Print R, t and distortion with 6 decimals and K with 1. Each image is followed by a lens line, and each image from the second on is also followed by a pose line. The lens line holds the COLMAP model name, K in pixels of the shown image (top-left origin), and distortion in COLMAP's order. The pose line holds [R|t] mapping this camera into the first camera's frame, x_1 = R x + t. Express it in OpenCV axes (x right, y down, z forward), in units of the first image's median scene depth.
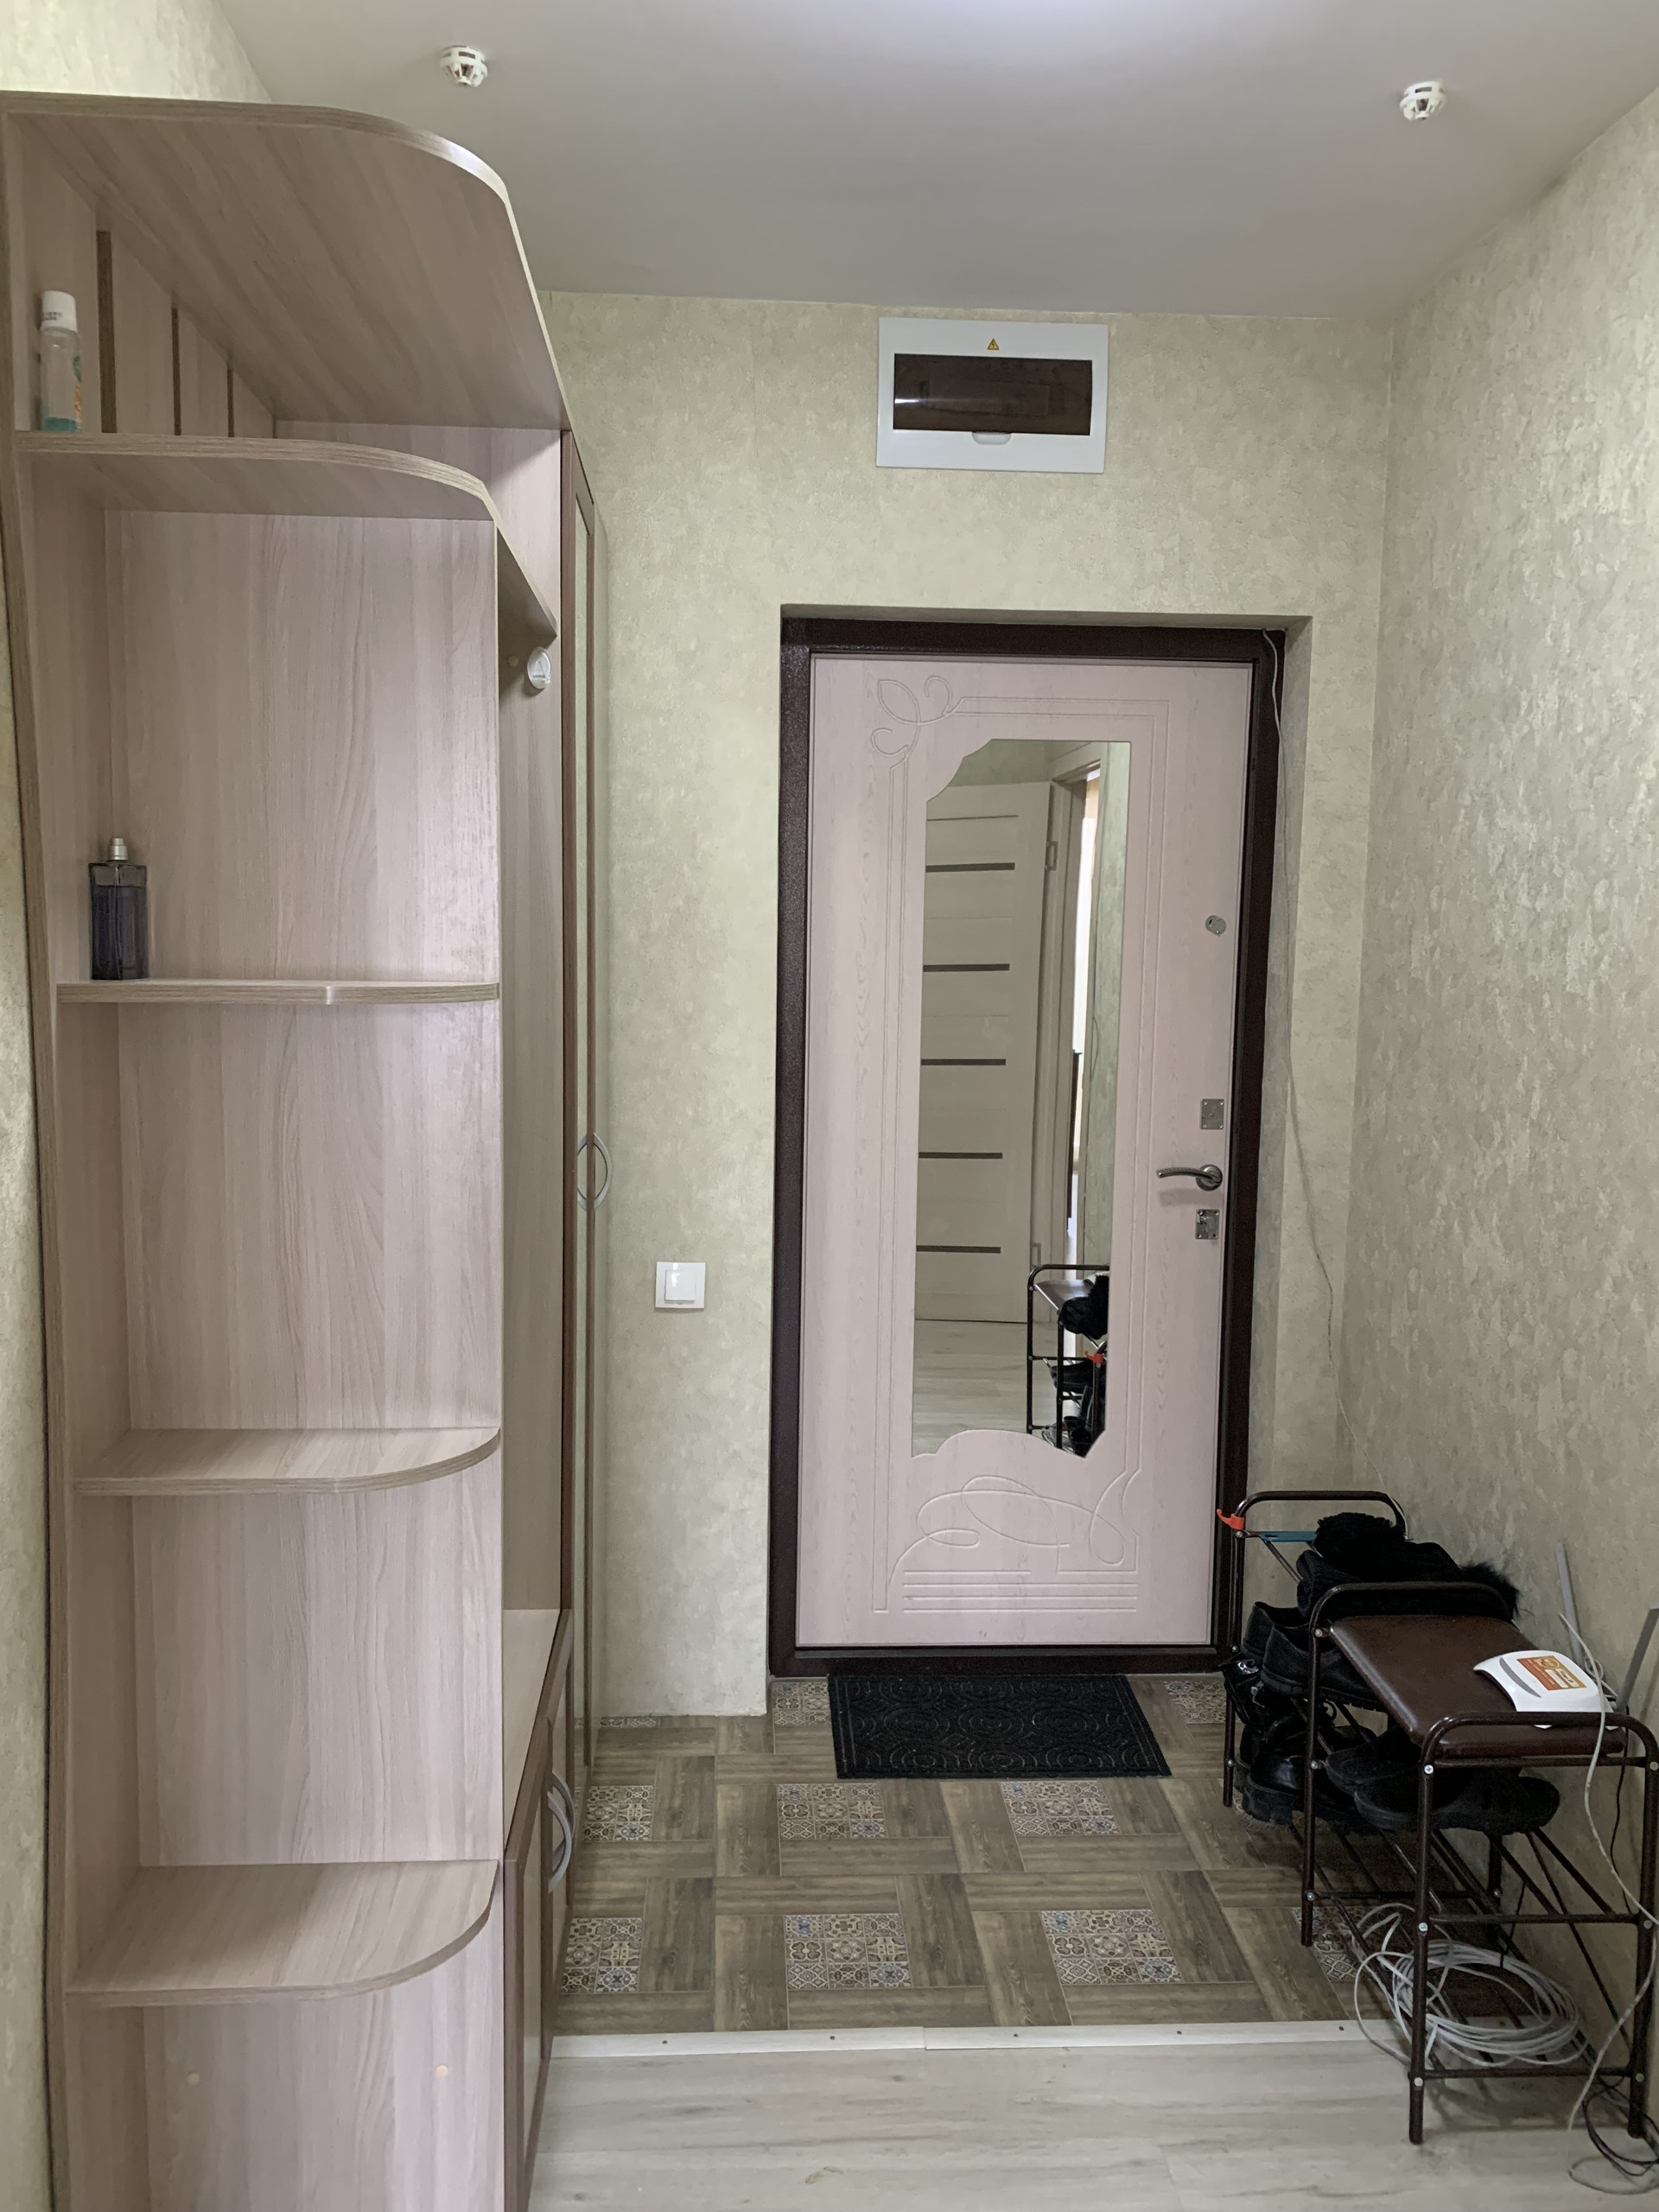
lens RADIAL K [[1674.8, 0, 818.0], [0, 1674.8, 1083.5], [0, 0, 1]] dist [0.006780, -0.016612]
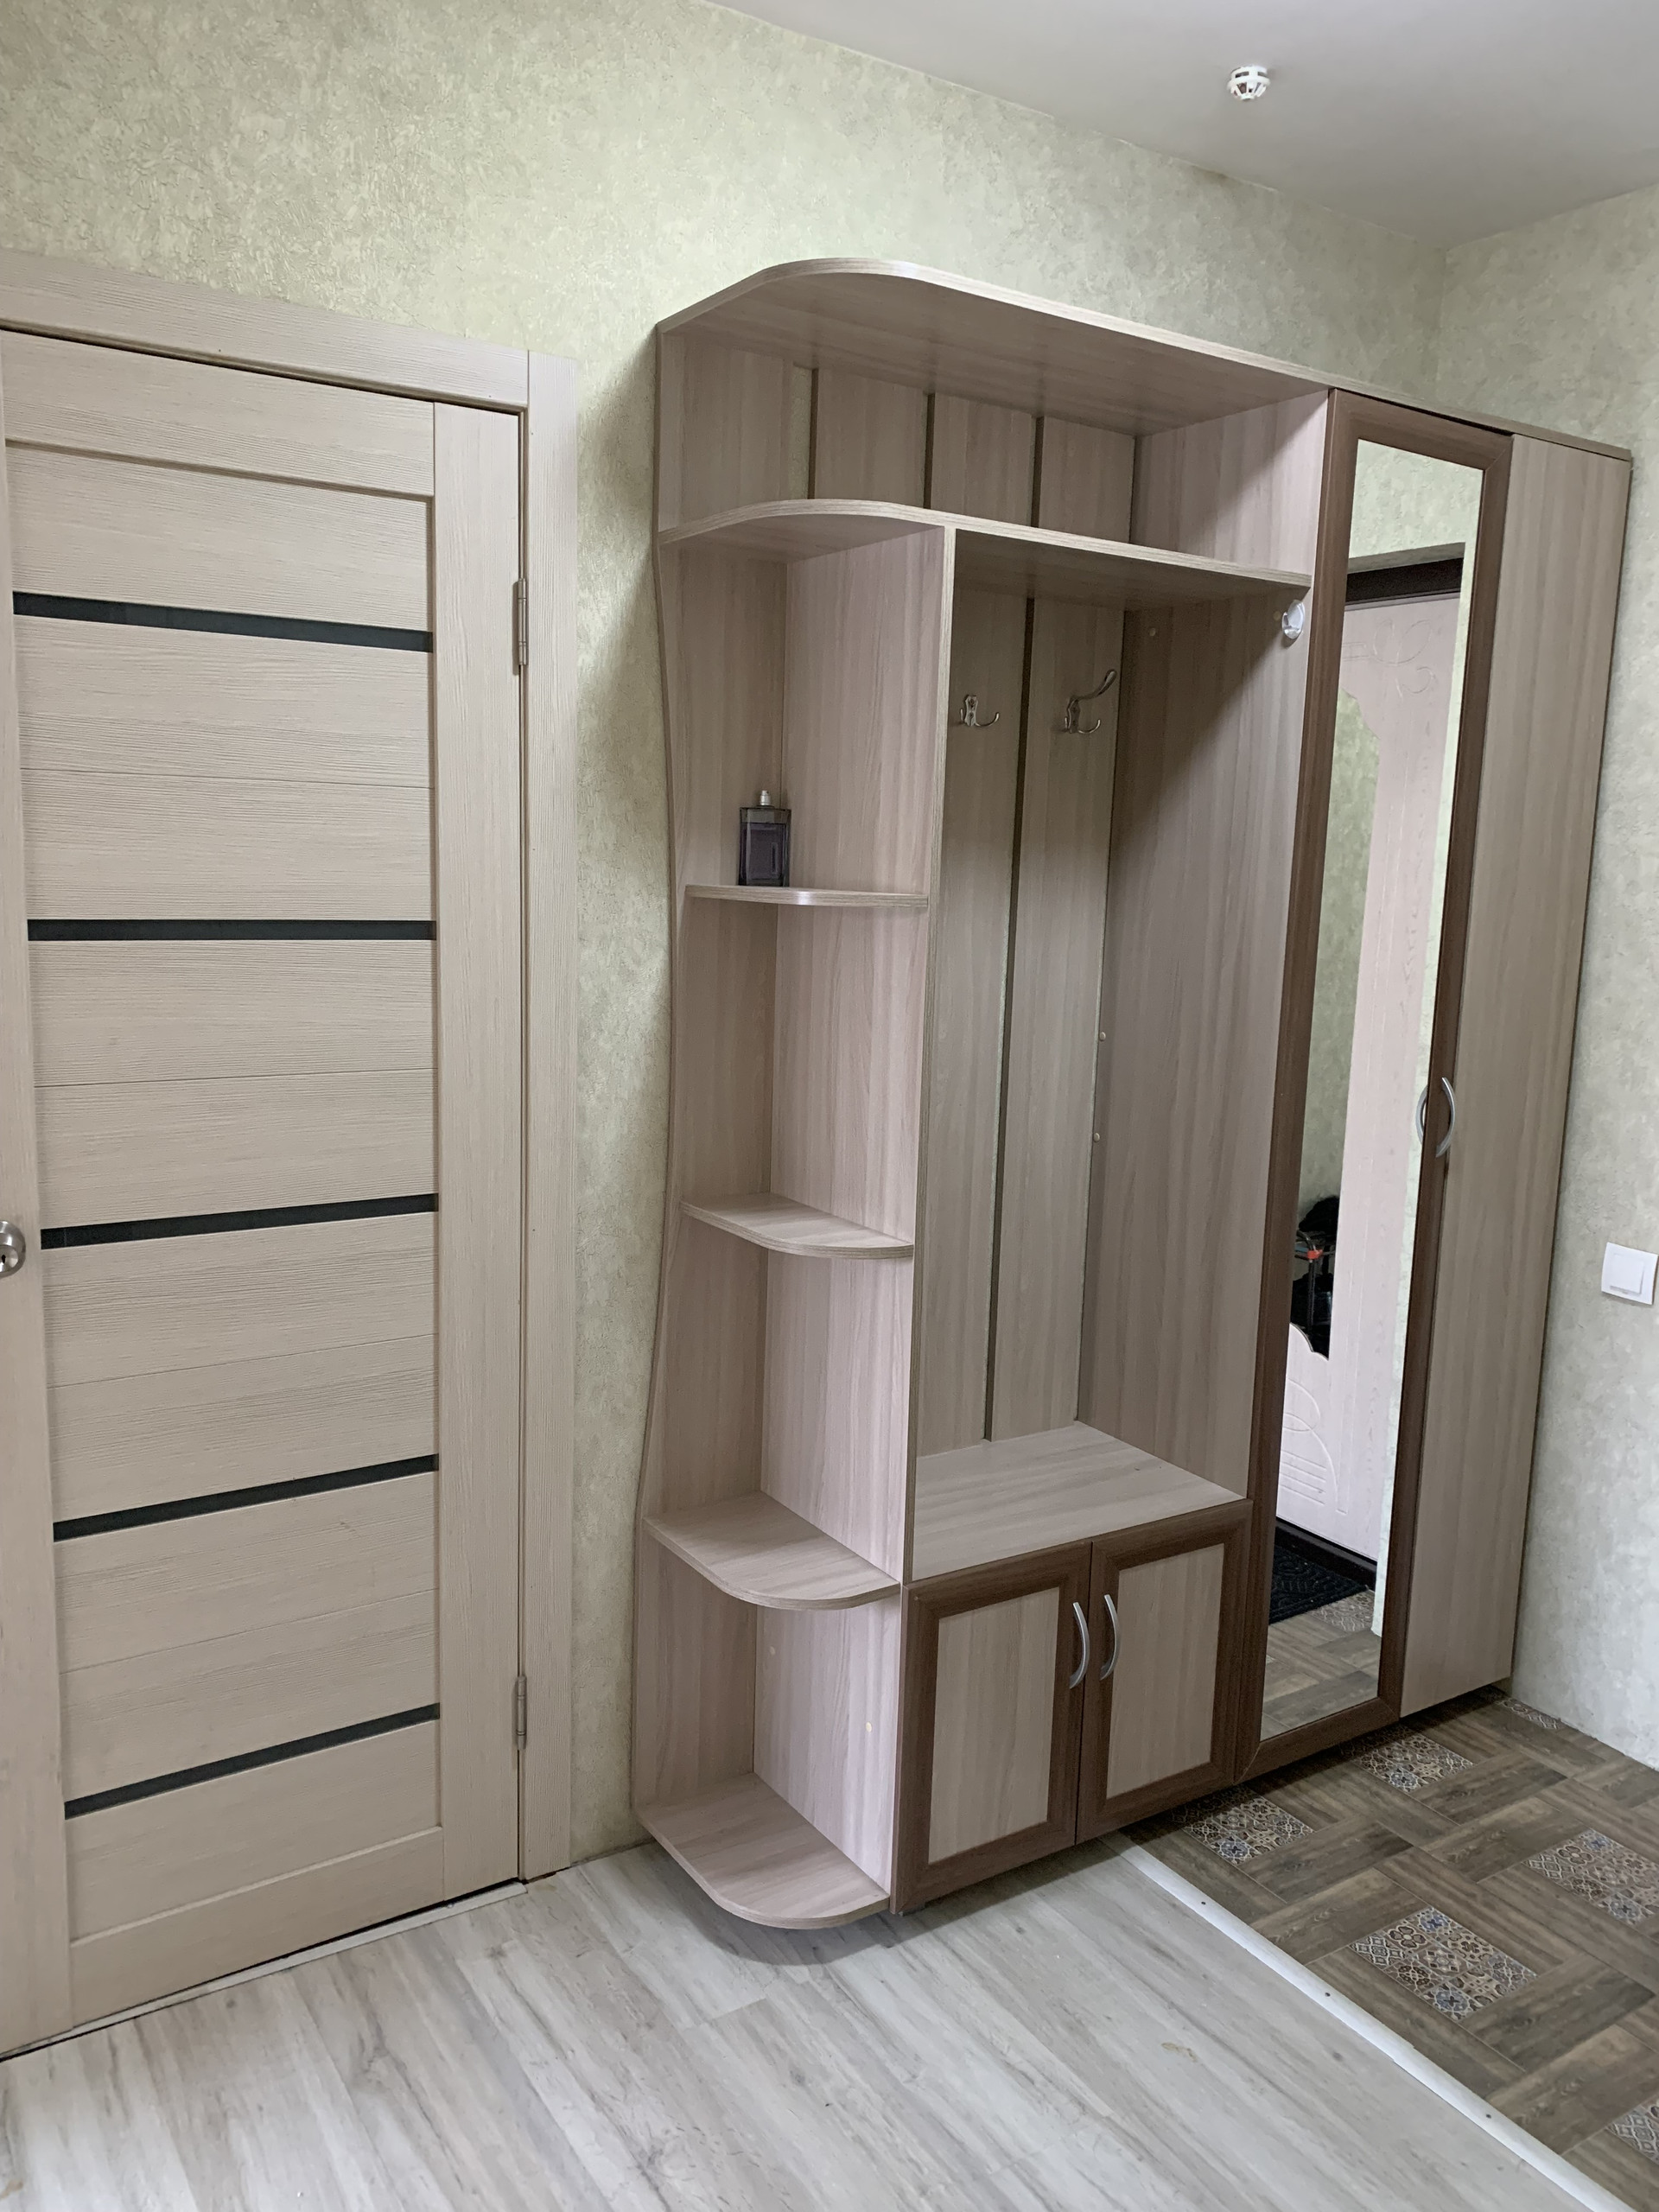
lens RADIAL K [[1674.8, 0, 818.0], [0, 1674.8, 1083.5], [0, 0, 1]] dist [0.006780, -0.016612]
pose [[0.488612, 0.124074, -0.863634, 0.656620], [-0.107212, 0.990874, 0.081698, -0.010443], [0.865889, 0.052673, 0.497455, 0.224919]]
